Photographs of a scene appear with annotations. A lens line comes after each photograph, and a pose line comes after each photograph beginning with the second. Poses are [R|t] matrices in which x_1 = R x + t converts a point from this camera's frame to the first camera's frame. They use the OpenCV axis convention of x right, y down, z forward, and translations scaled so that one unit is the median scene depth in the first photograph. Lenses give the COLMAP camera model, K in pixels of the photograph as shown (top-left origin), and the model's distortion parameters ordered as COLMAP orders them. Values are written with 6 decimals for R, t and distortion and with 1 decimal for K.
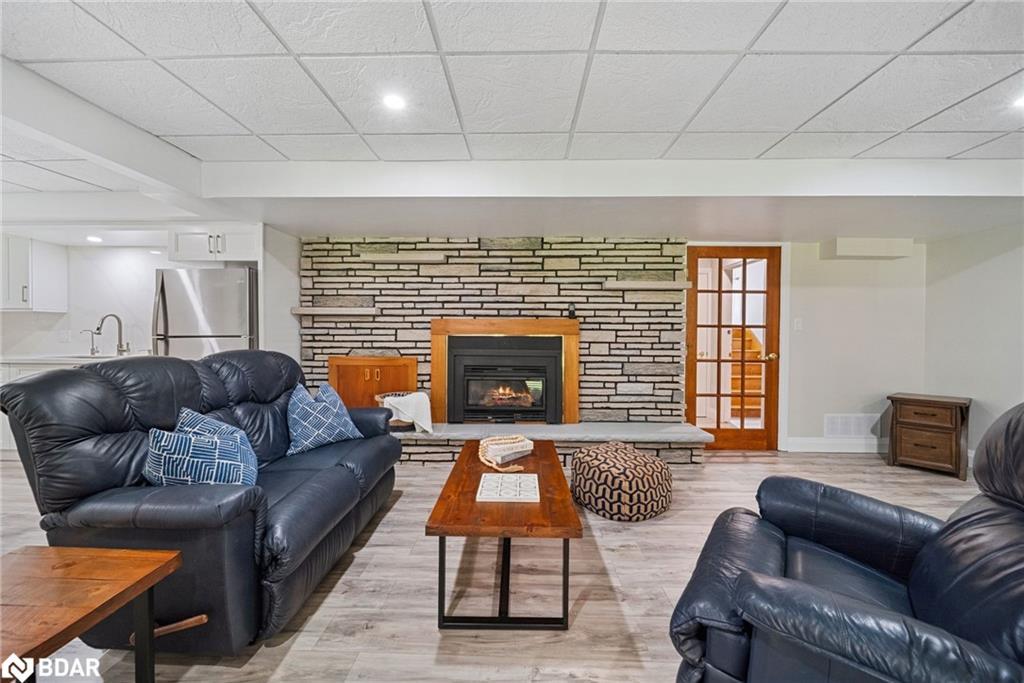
lens RADIAL K [[375.5, 0, 510.1], [0, 375.5, 342.9], [0, 0, 1]] dist [-0.000903, -0.000297]
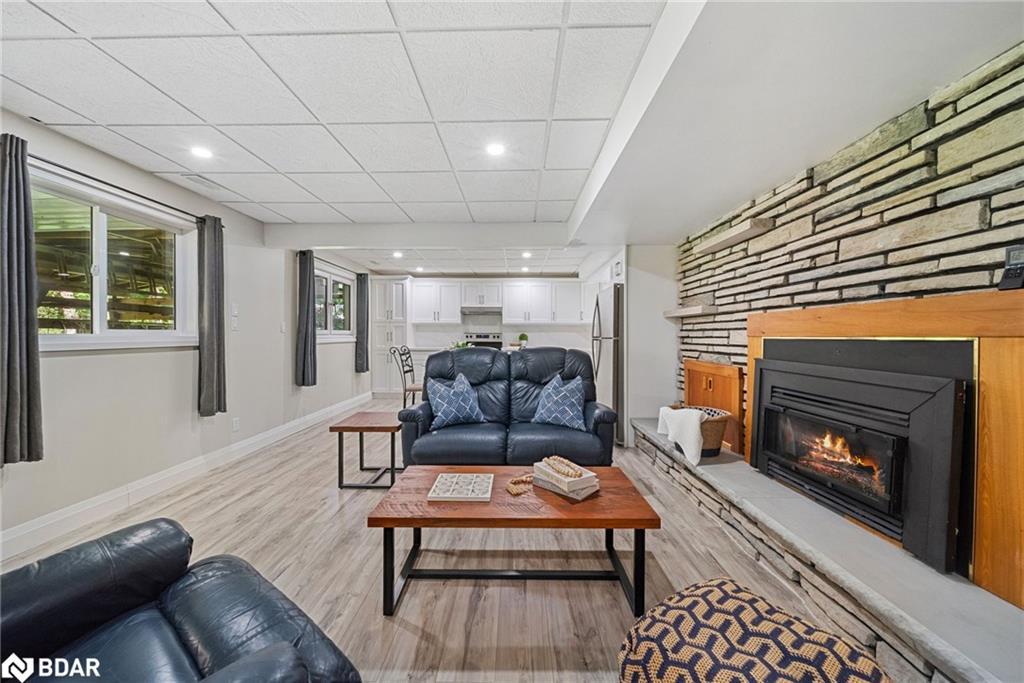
lens RADIAL K [[375.5, 0, 510.1], [0, 375.5, 342.9], [0, 0, 1]] dist [-0.000903, -0.000297]
pose [[0.006920, 0.016505, -0.999840, 0.488735], [-0.038578, 0.999124, 0.016226, -0.004638], [0.999232, 0.038459, 0.007551, 0.544844]]
